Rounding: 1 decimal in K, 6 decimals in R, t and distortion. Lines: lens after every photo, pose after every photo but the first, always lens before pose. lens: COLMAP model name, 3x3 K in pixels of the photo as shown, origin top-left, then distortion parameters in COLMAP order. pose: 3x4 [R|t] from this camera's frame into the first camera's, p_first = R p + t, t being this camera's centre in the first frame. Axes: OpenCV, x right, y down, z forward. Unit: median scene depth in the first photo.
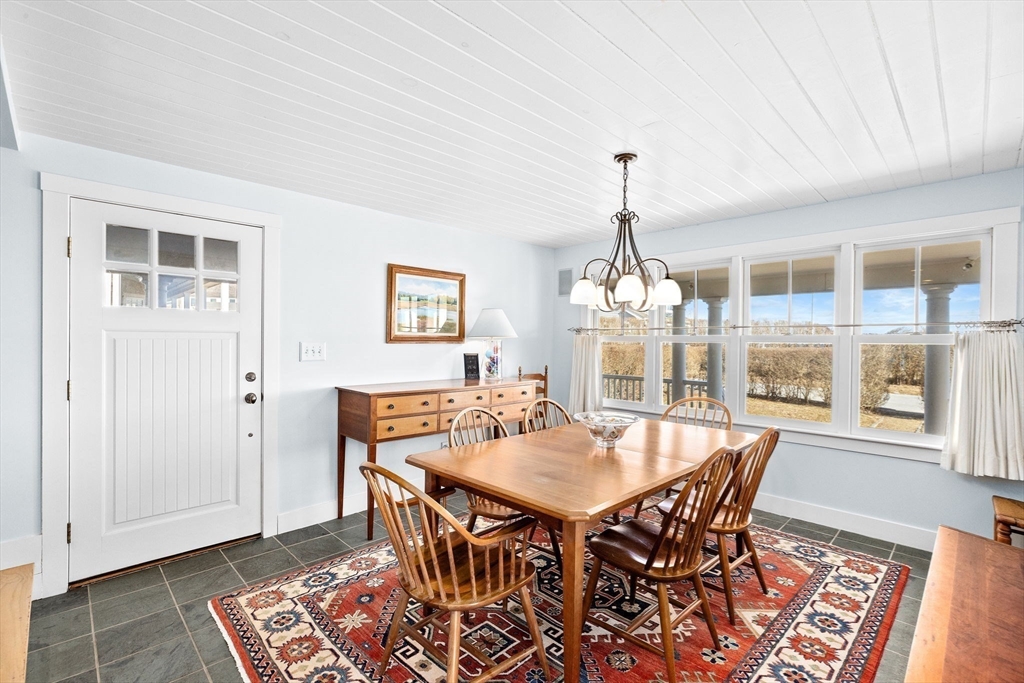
lens RADIAL K [[461.4, 0, 514.9], [0, 461.4, 342.2], [0, 0, 1]] dist [-0.013488, 0.007320]
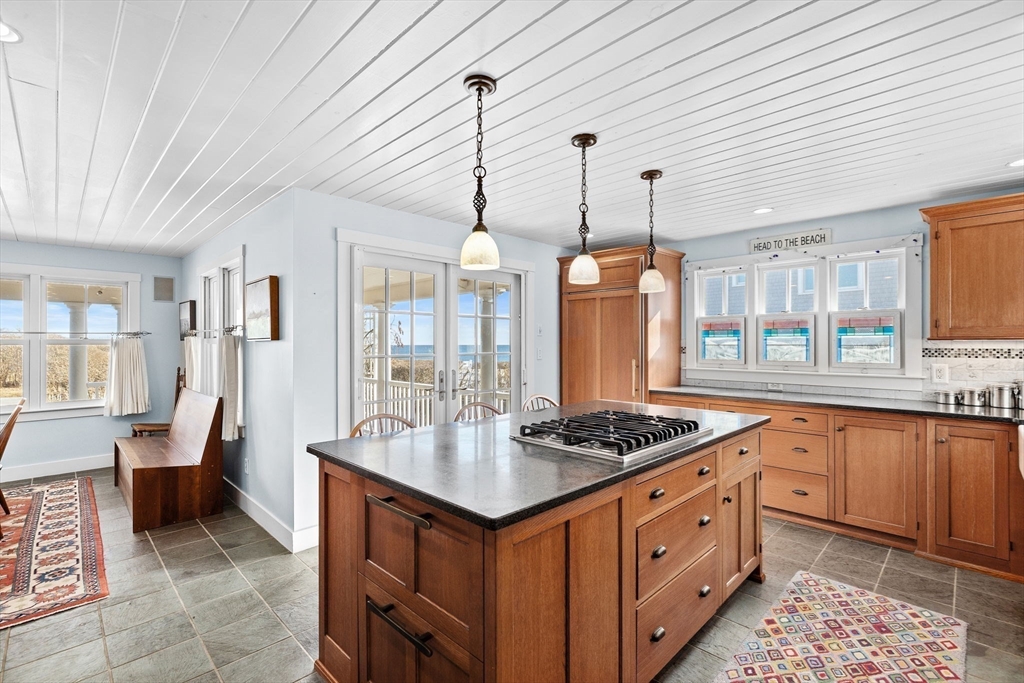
lens RADIAL K [[461.4, 0, 514.9], [0, 461.4, 342.2], [0, 0, 1]] dist [-0.013488, 0.007320]
pose [[-0.003562, -0.007171, 0.999968, -0.862783], [0.005082, 0.999961, 0.007189, -0.010982], [-0.999981, 0.005108, -0.003525, -0.584698]]
